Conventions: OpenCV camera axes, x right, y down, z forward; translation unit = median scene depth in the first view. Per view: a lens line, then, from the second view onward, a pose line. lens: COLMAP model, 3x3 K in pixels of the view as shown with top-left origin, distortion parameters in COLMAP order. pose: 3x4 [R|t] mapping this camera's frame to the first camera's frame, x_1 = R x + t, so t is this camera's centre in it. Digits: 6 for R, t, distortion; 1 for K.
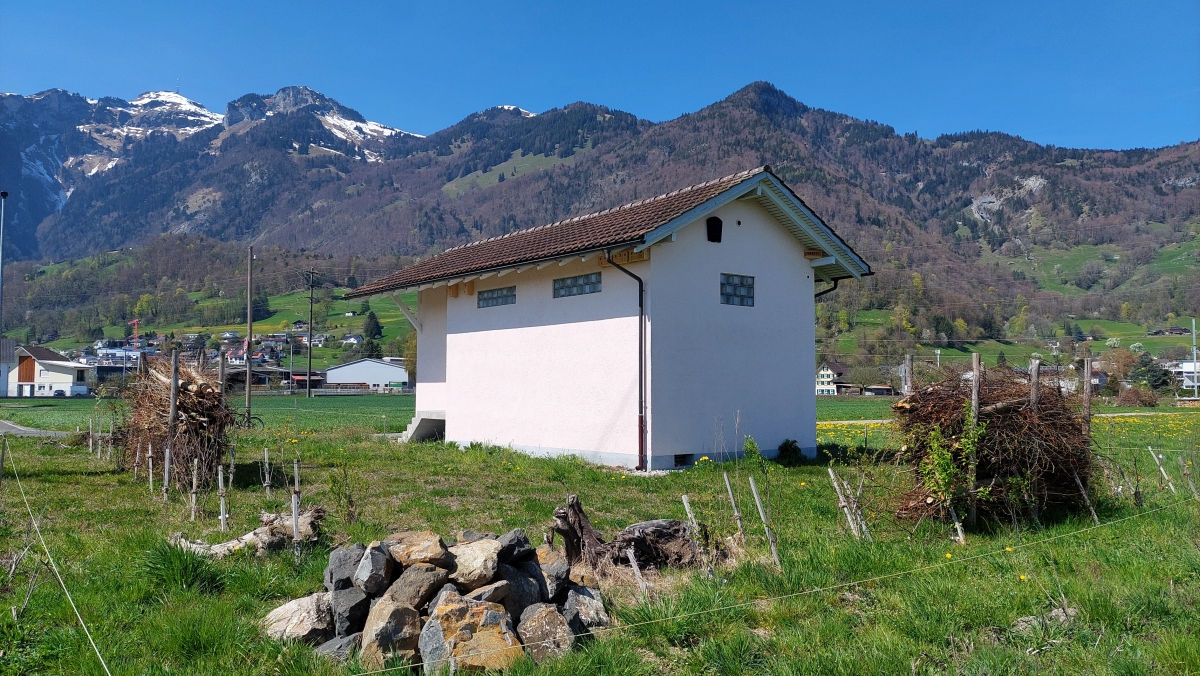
lens RADIAL K [[872.3, 0, 606.1], [0, 872.3, 336.9], [0, 0, 1]] dist [0.030710, -0.067067]
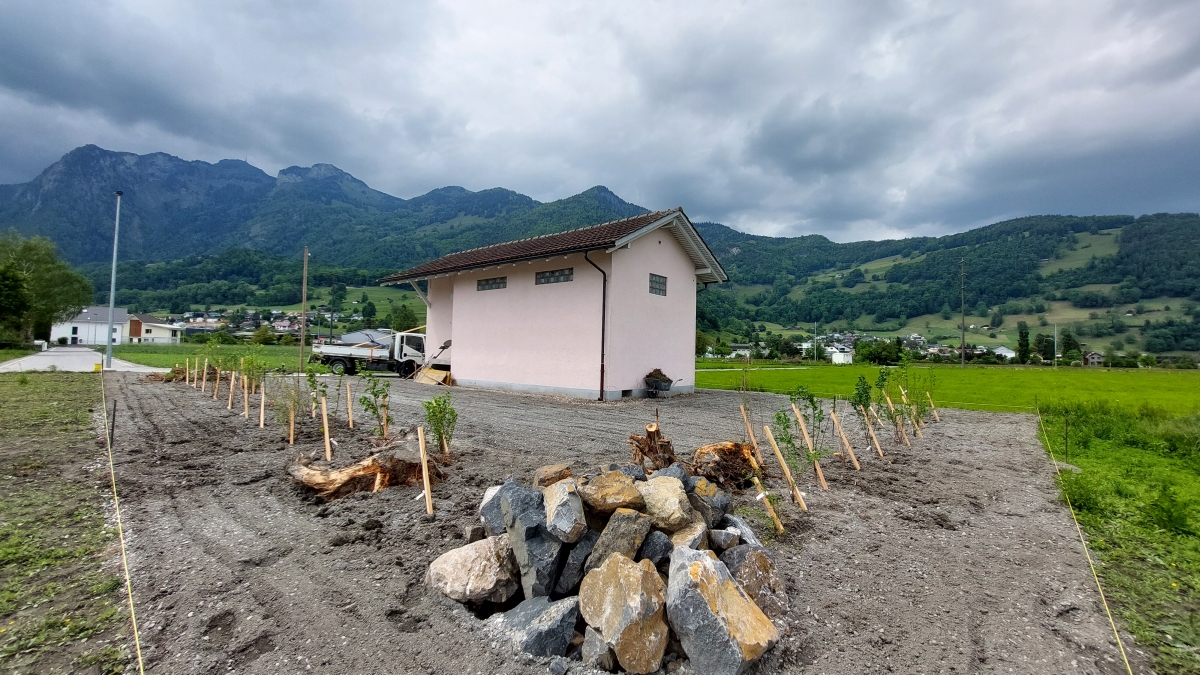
lens RADIAL K [[474.9, 0, 604.8], [0, 474.9, 334.5], [0, 0, 1]] dist [-0.028576, -0.000011]
pose [[0.977959, 0.031126, 0.206465, -0.098076], [-0.035863, 0.999172, 0.019239, 0.018647], [-0.205695, -0.026219, 0.978265, 0.160372]]
